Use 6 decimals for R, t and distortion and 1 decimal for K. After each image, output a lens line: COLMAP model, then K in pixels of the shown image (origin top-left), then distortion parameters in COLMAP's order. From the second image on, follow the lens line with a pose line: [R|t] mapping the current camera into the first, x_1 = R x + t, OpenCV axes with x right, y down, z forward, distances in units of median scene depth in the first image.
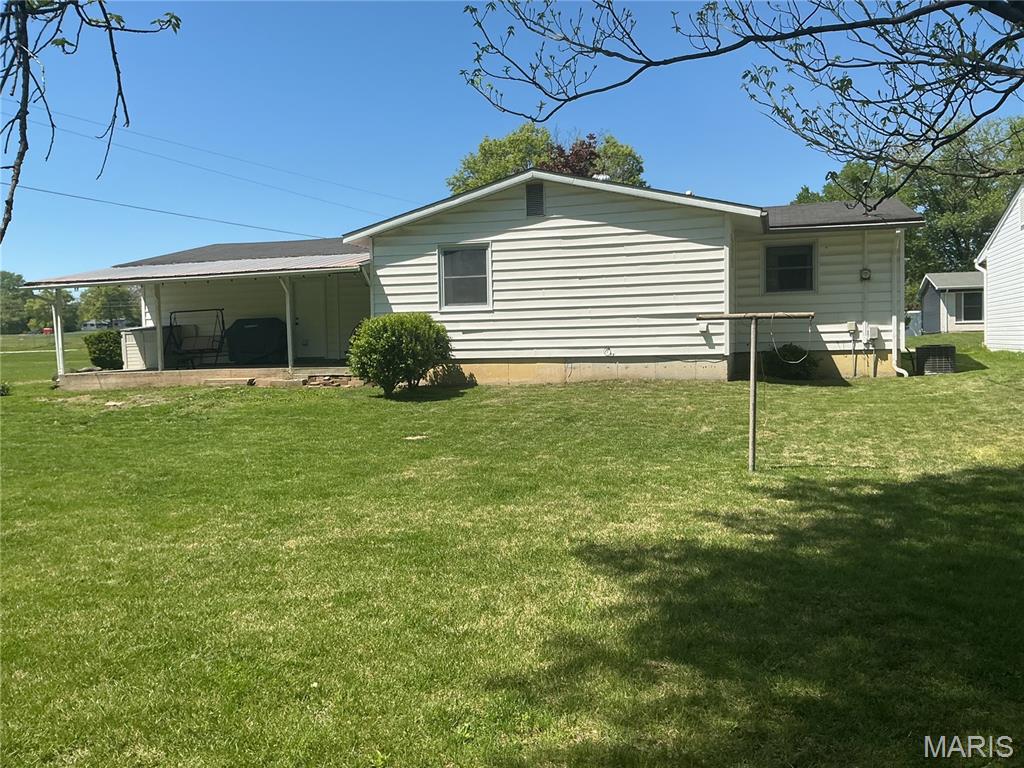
lens RADIAL K [[867.8, 0, 513.7], [0, 867.8, 386.3], [0, 0, 1]] dist [0.062673, -0.001137]
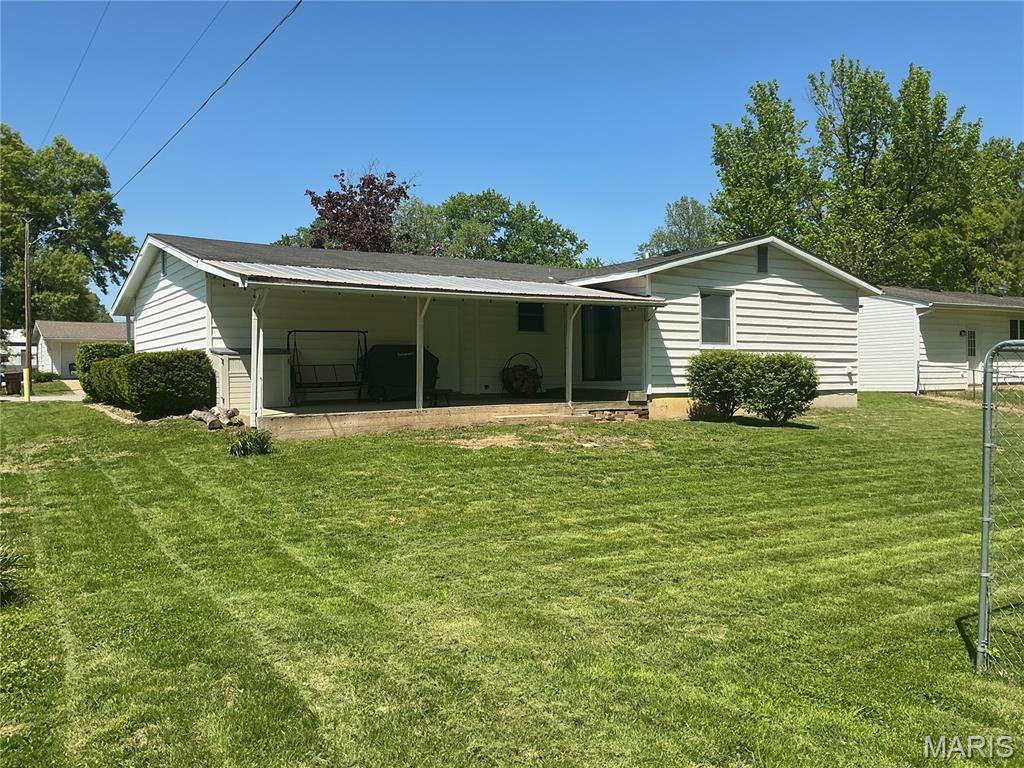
lens RADIAL K [[867.8, 0, 511.3], [0, 867.8, 382.9], [0, 0, 1]] dist [0.062673, -0.001137]
pose [[0.622358, 0.014150, 0.782605, -1.093693], [0.036490, 0.998225, -0.047067, -0.001263], [-0.781882, 0.057850, 0.620737, 0.521878]]
